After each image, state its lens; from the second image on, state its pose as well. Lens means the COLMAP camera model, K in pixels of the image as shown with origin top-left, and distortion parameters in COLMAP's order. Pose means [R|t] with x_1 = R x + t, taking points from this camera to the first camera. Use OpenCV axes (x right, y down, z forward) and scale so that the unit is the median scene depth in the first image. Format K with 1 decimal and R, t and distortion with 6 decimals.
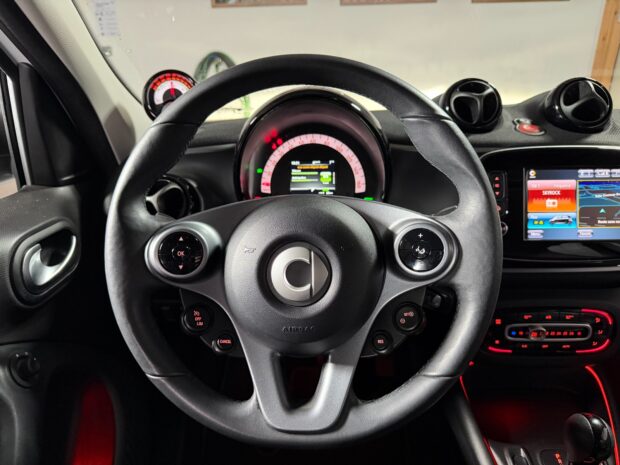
lens RADIAL K [[426.9, 0, 310.0], [0, 426.9, 232.5], [0, 0, 1]] dist [0.077627, -0.146074]
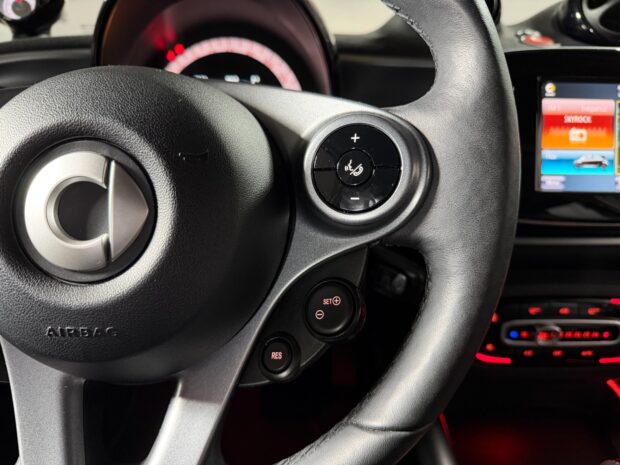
lens RADIAL K [[446.3, 0, 310.0], [0, 446.3, 232.5], [0, 0, 1]] dist [0.023146, -0.090983]
pose [[0.998858, 0.015606, 0.045165, 0.130791], [-0.016466, 0.999689, 0.018725, 0.072800], [-0.044859, -0.019447, 0.998804, 0.351108]]
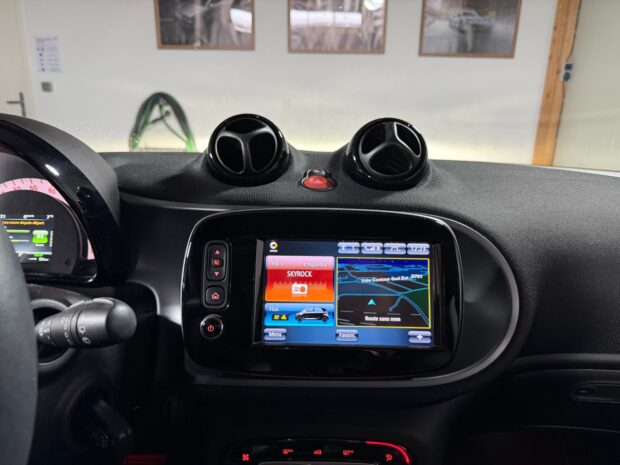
lens RADIAL K [[446.3, 0, 310.0], [0, 446.3, 232.5], [0, 0, 1]] dist [0.023146, -0.090983]
pose [[0.997562, 0.032313, 0.061852, 0.532429], [-0.025199, 0.993330, -0.112517, -0.078351], [-0.065076, 0.110684, 0.991723, 0.279562]]
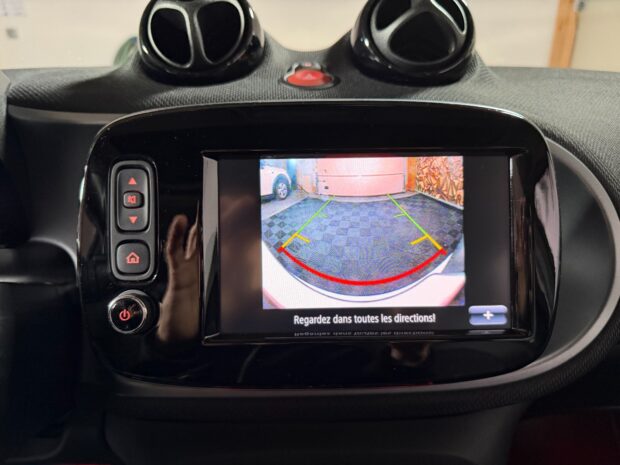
lens RADIAL K [[444.4, 0, 309.7], [0, 444.4, 235.5], [0, 0, 1]] dist [-0.023426, -0.004245]
pose [[0.997846, -0.007909, 0.065122, 0.562653], [0.008410, 0.999937, -0.007415, -0.070860], [-0.065060, 0.007947, 0.997850, 0.591274]]
